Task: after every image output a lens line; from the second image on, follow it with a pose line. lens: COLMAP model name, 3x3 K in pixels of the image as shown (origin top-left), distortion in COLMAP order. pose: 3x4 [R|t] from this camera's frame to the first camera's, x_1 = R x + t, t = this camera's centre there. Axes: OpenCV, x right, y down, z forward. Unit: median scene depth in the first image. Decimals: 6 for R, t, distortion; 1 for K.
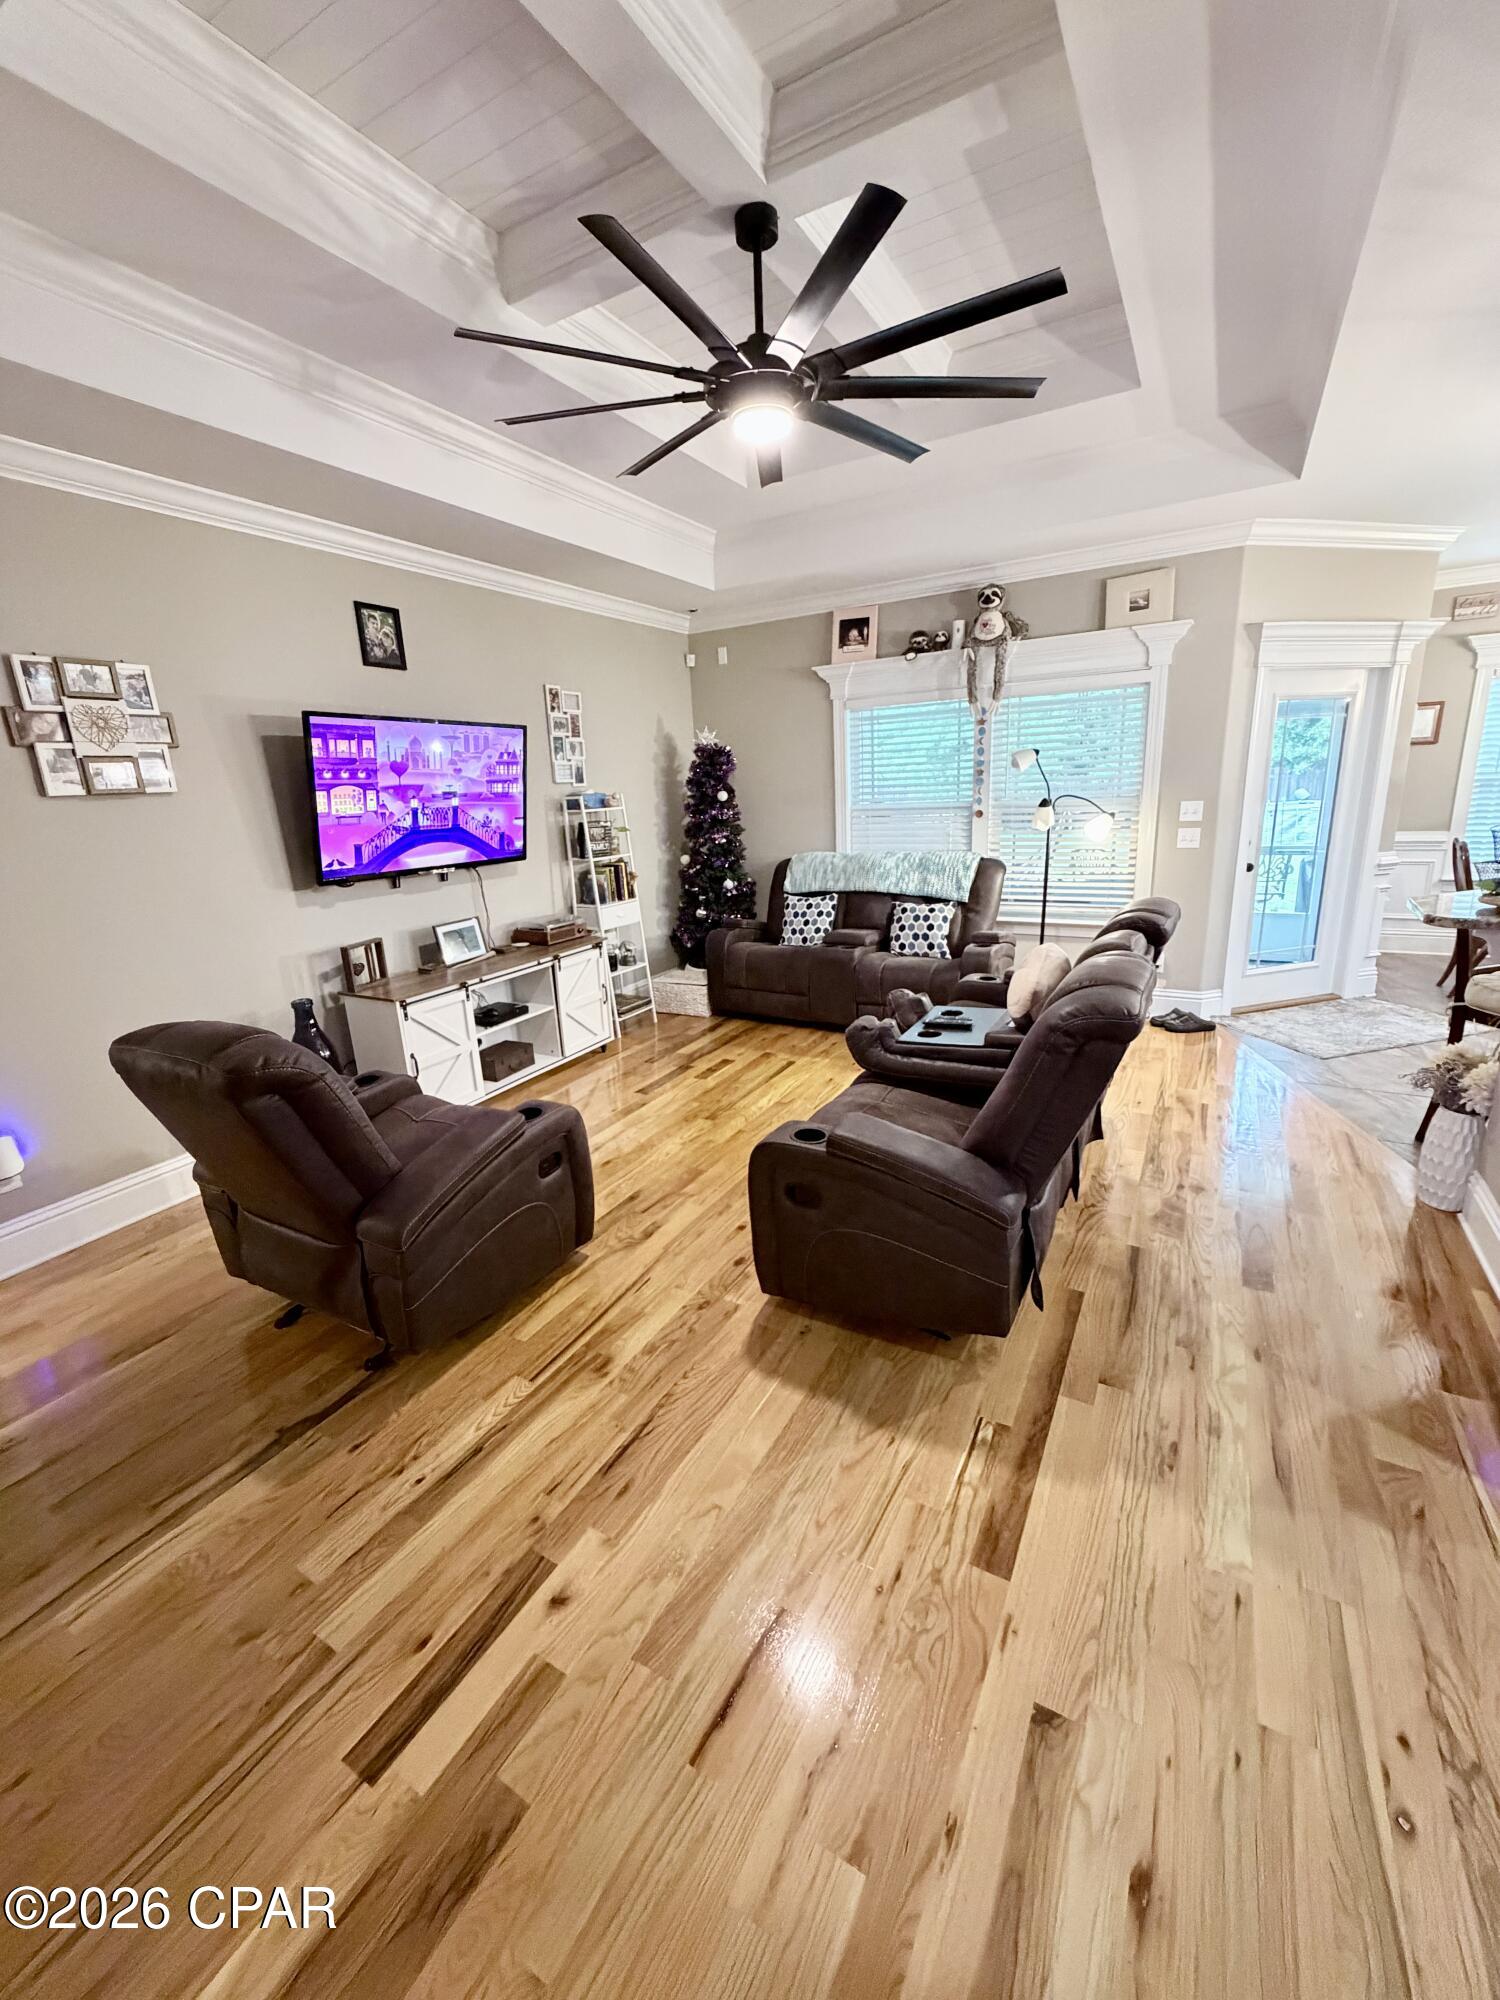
lens RADIAL K [[799.0, 0, 745.1], [0, 799.0, 999.9], [0, 0, 1]] dist [-0.000988, -0.000021]
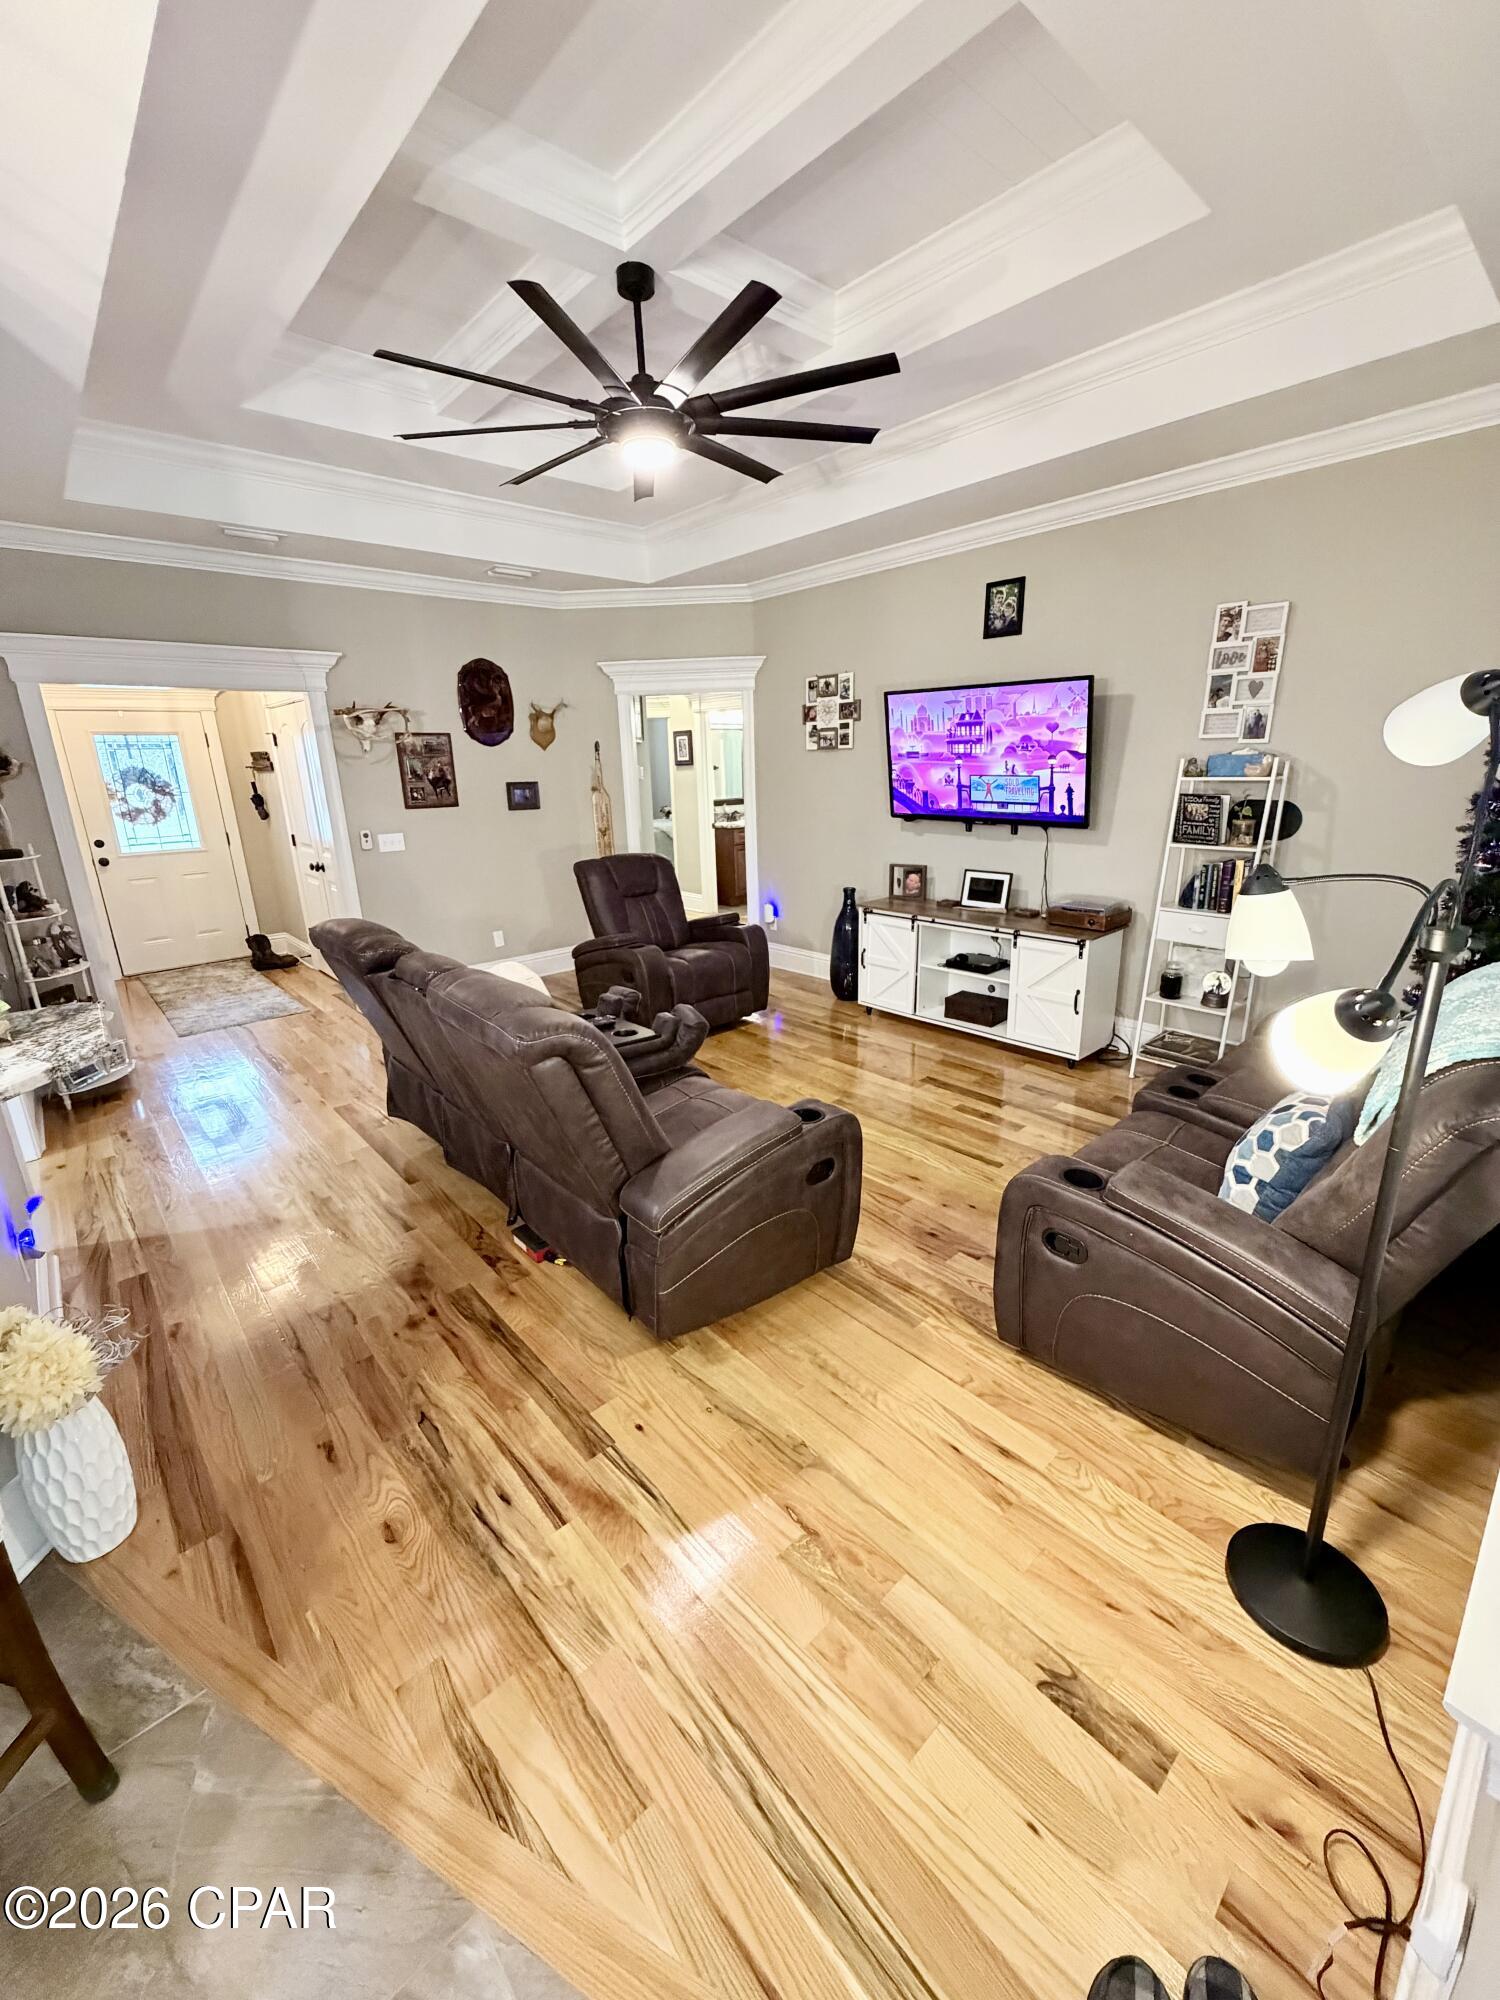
lens RADIAL K [[799.0, 0, 744.9], [0, 799.0, 1000.3], [0, 0, 1]] dist [-0.000988, -0.000021]
pose [[-0.315619, 0.316298, -0.894617, 0.830135], [-0.220063, 0.892704, 0.393259, -0.321731], [0.923015, 0.320992, -0.212149, 1.069891]]
